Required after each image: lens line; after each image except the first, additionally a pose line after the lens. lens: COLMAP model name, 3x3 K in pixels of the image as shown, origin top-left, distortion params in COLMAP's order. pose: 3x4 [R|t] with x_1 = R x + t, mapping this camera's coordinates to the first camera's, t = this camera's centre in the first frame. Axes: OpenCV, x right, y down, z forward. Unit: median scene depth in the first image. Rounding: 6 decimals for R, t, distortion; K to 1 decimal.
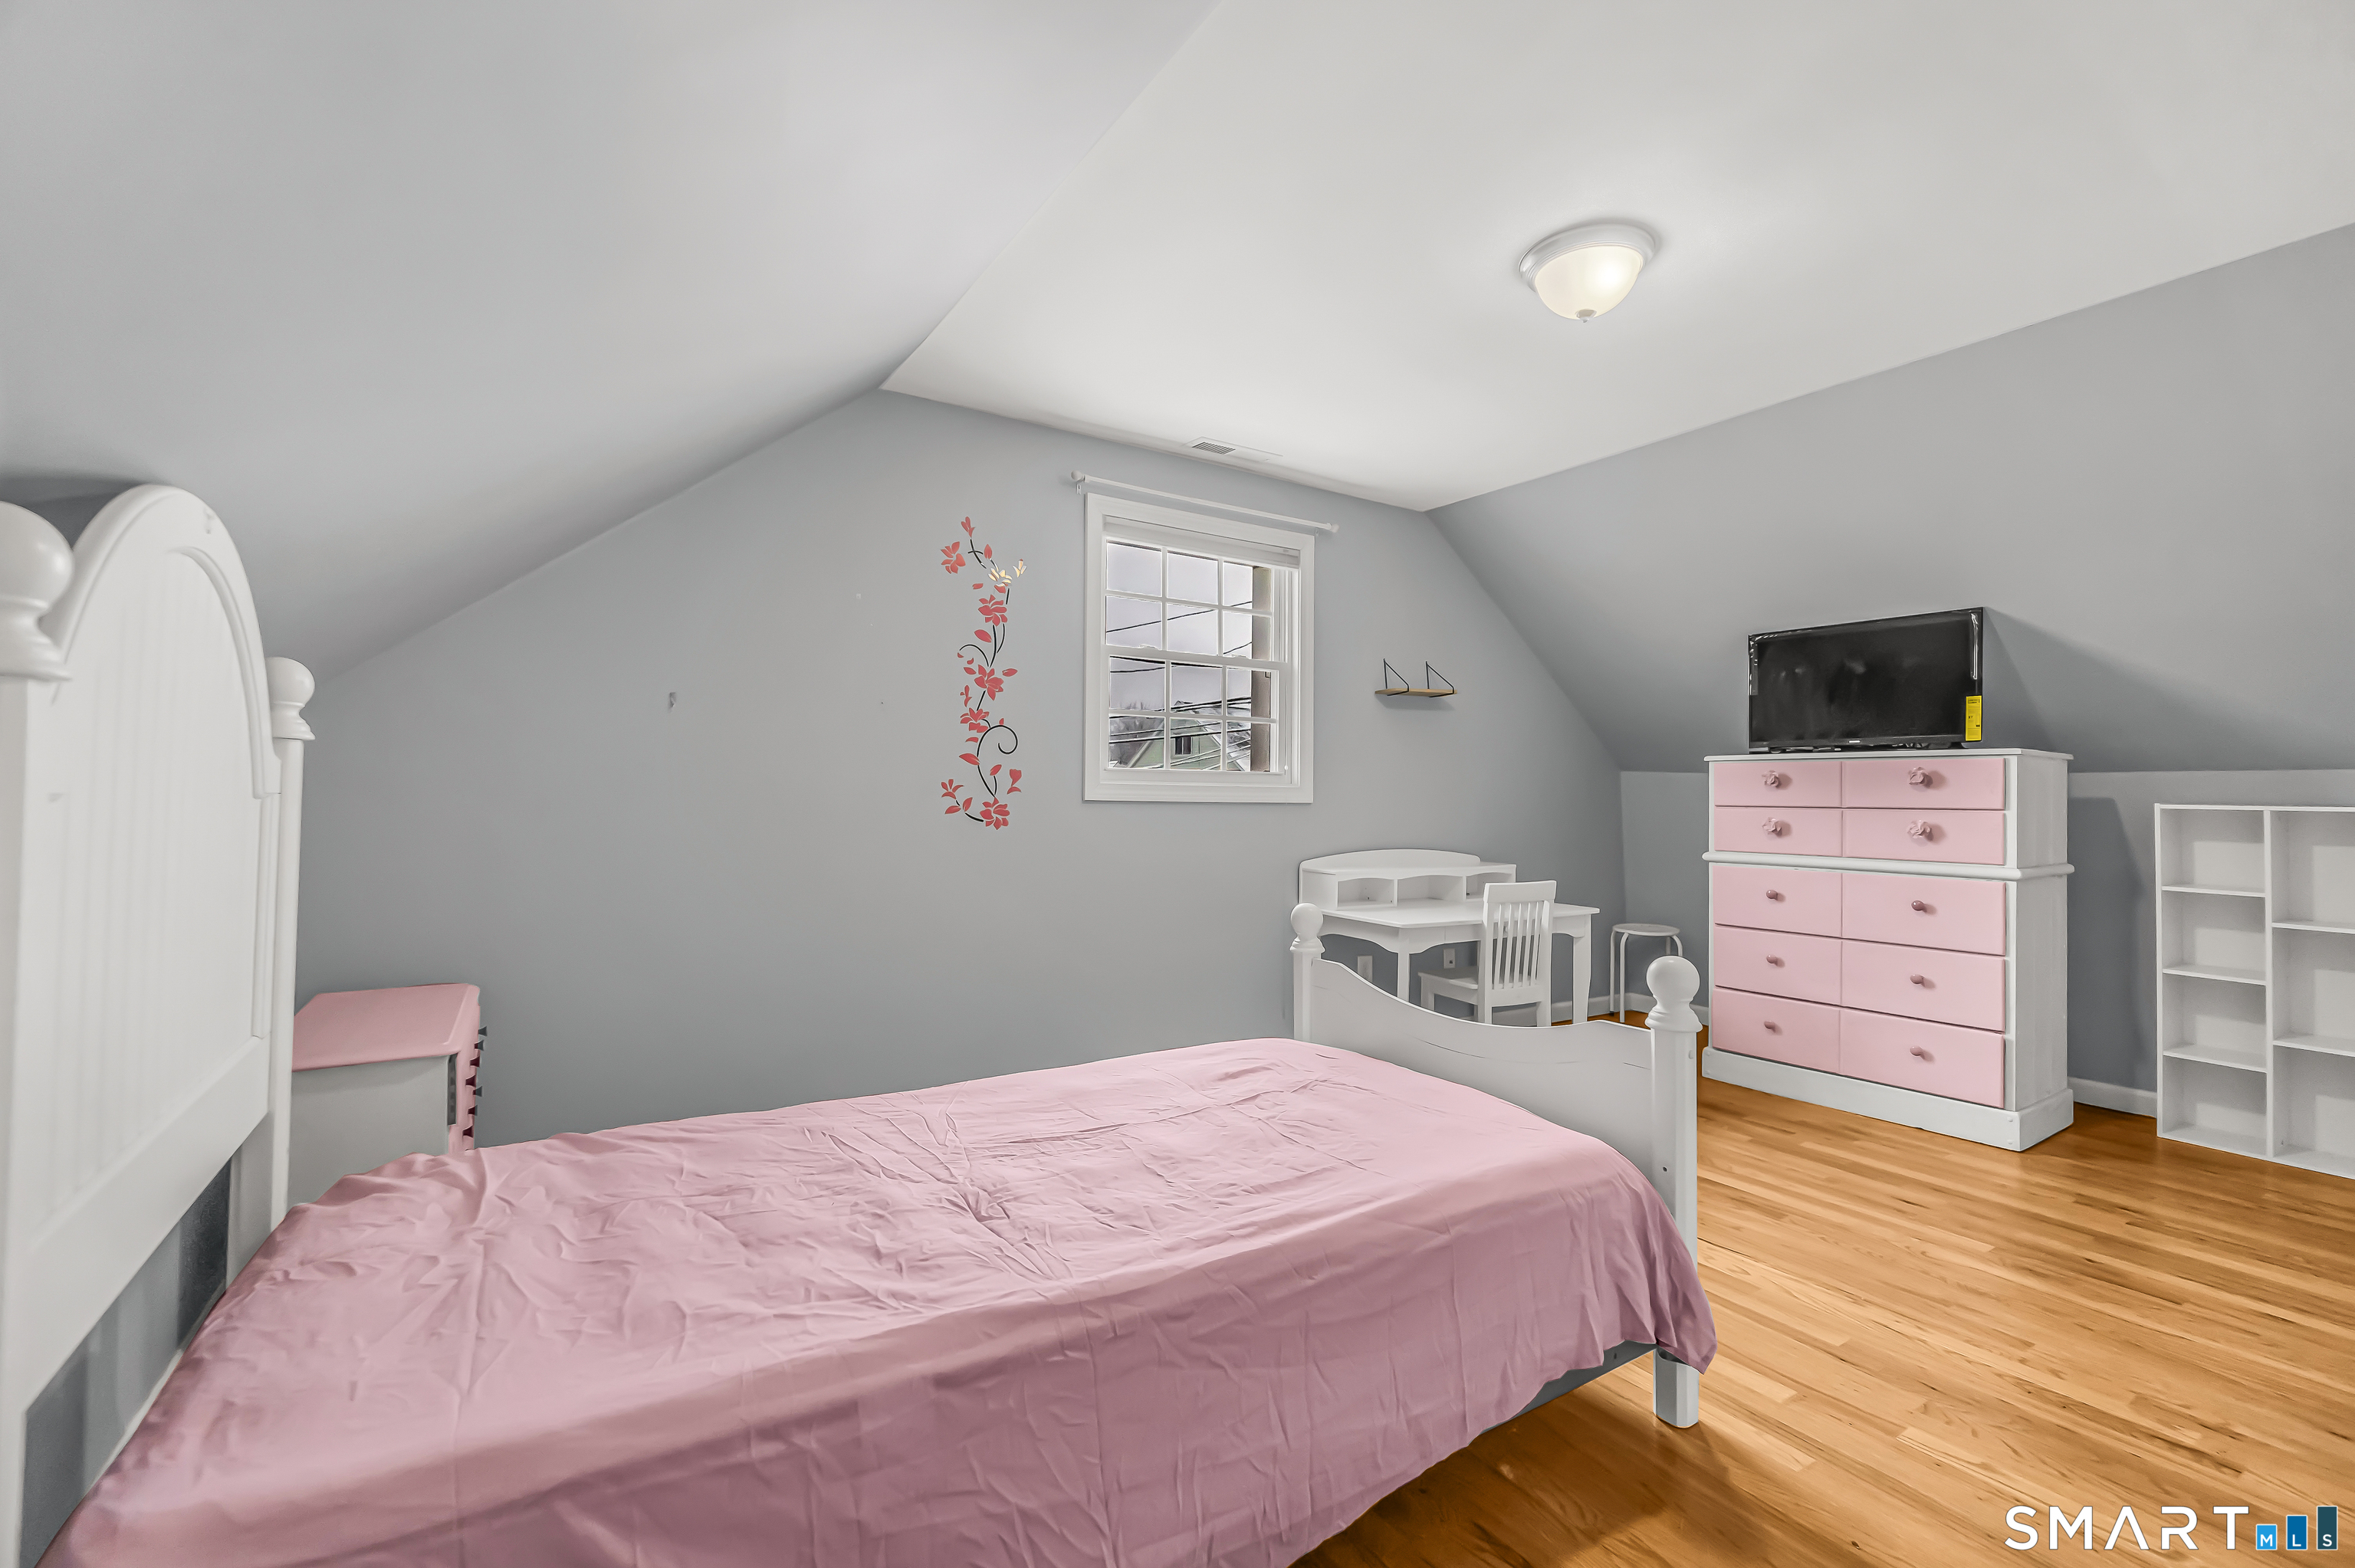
lens RADIAL K [[1020.6, 0, 1177.5], [0, 1020.6, 784.0], [0, 0, 1]] dist [-0.012640, 0.000122]
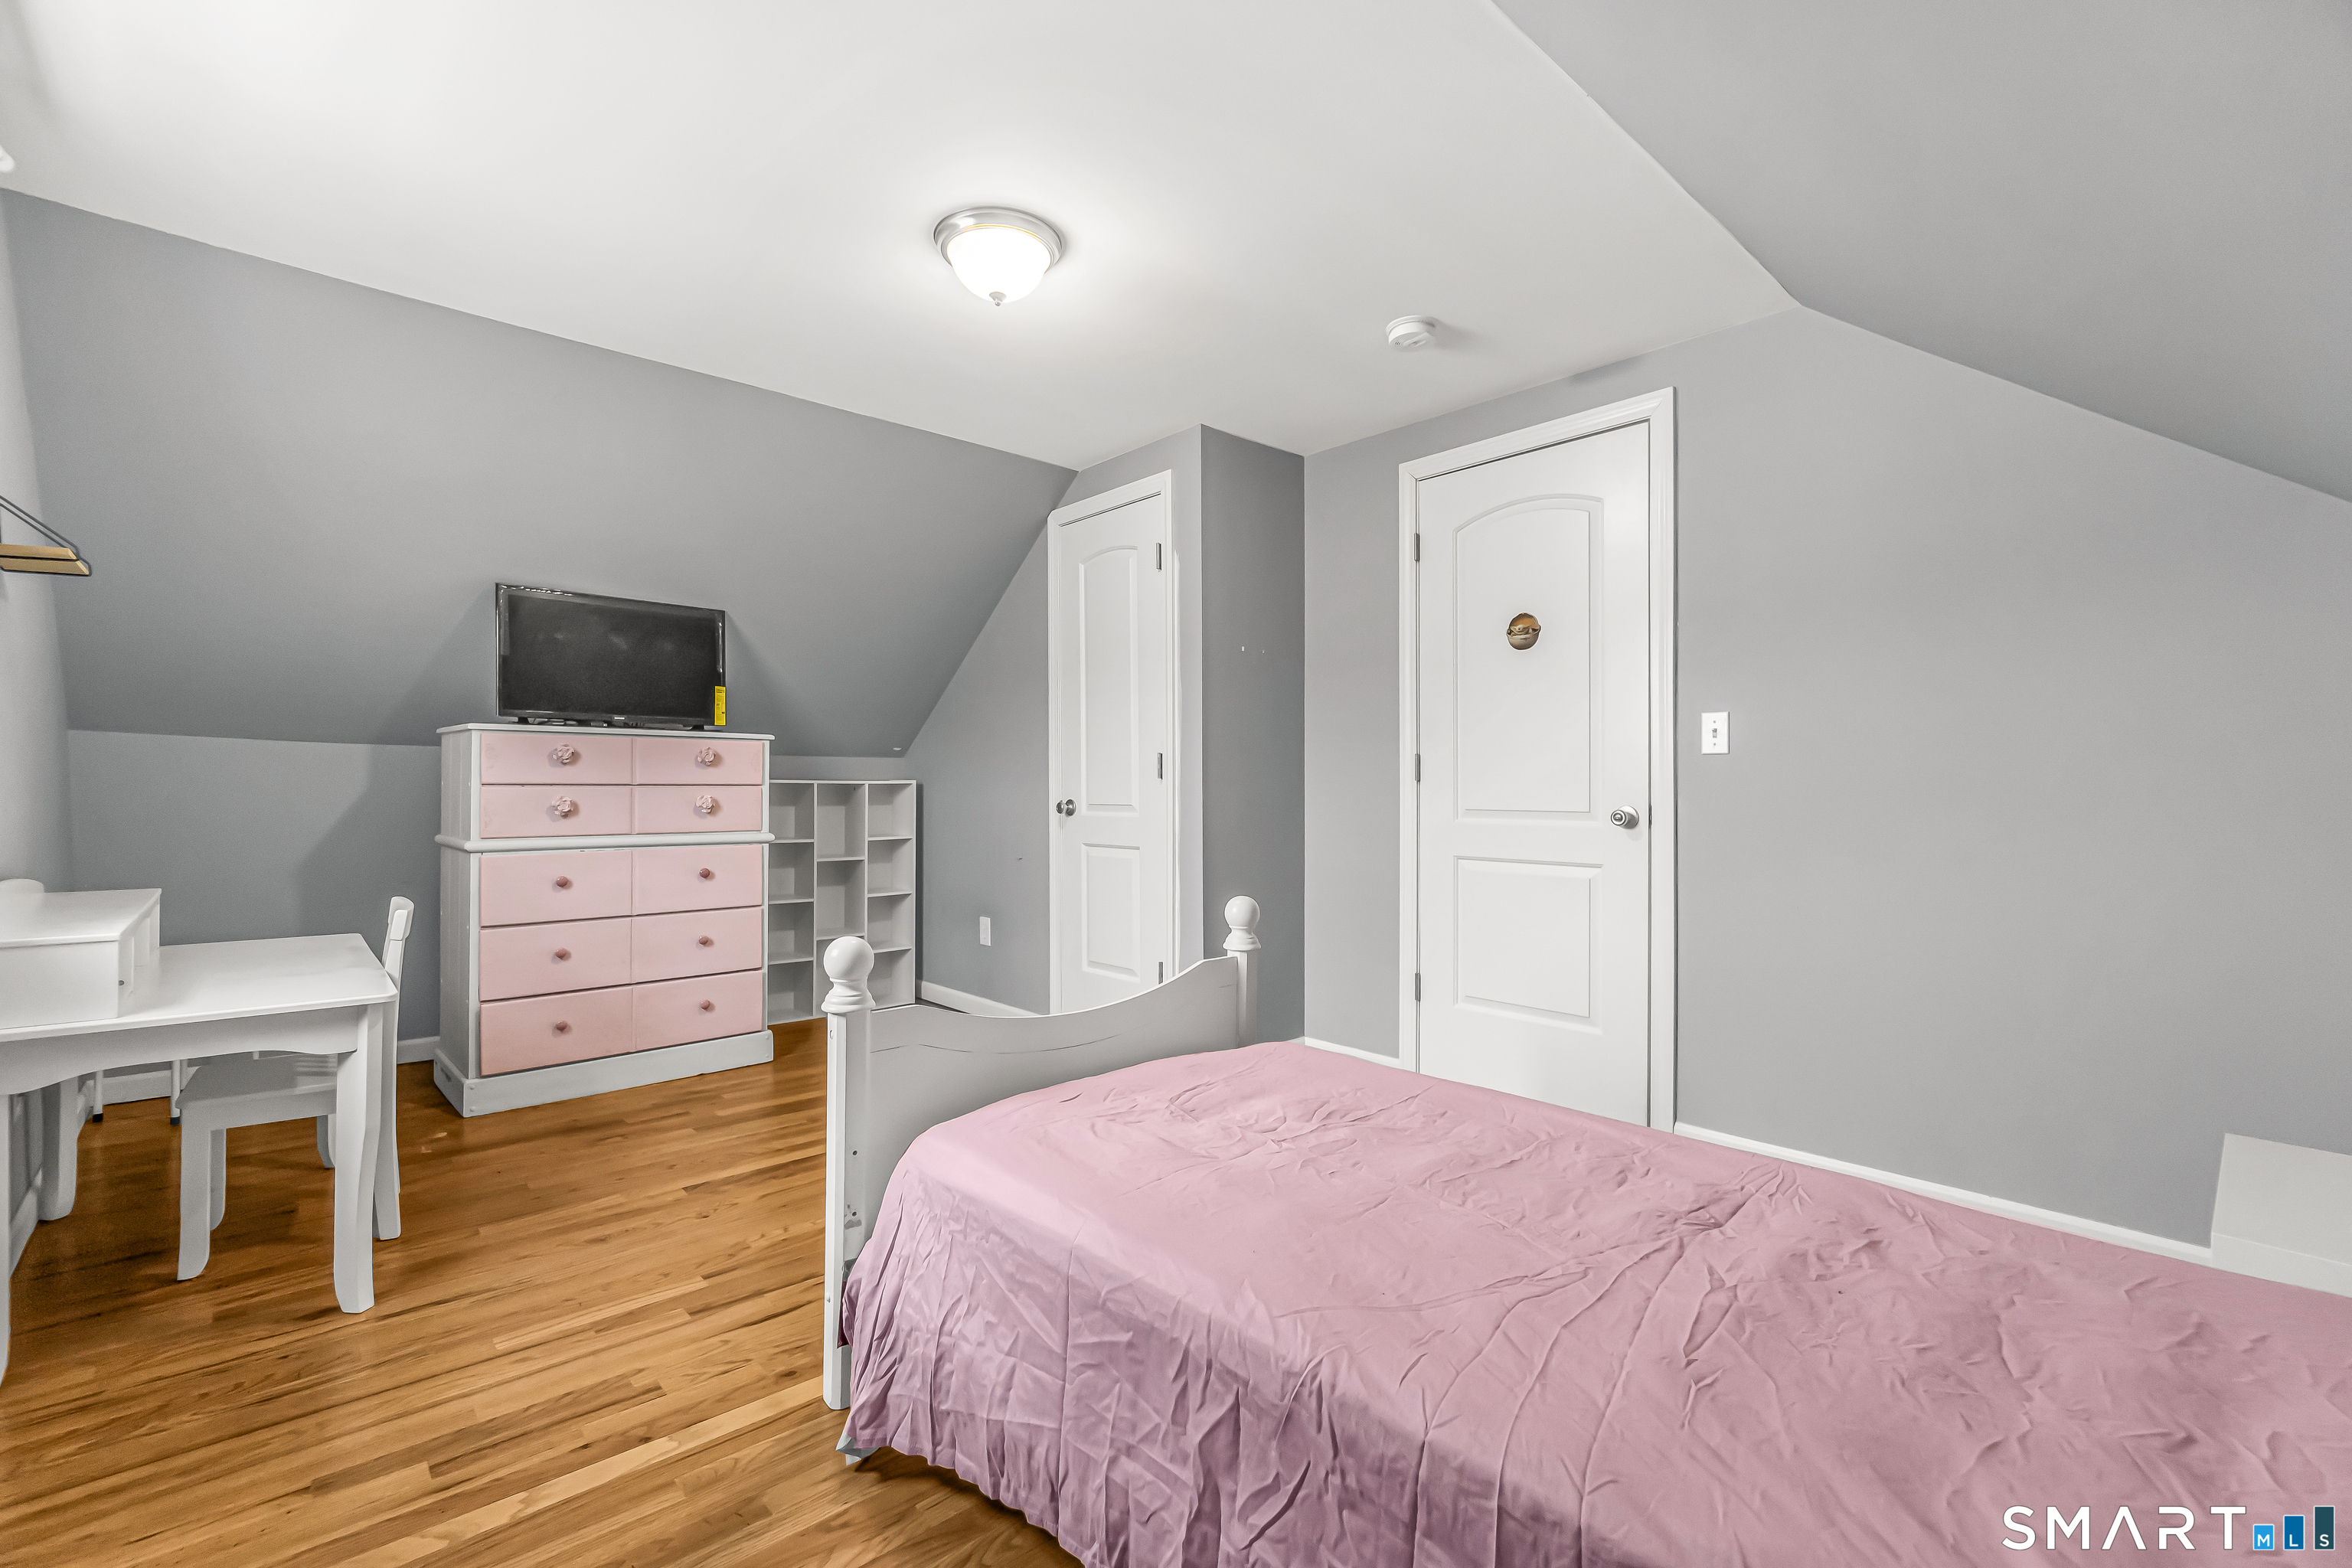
lens RADIAL K [[992.5, 0, 1176.0], [0, 992.5, 784.0], [0, 0, 1]] dist [-0.000994, 0.000014]
pose [[-0.168062, -0.012668, 0.985695, -0.416117], [-0.018632, 0.999780, 0.009672, 0.003313], [-0.985600, -0.016740, -0.168261, 0.675013]]
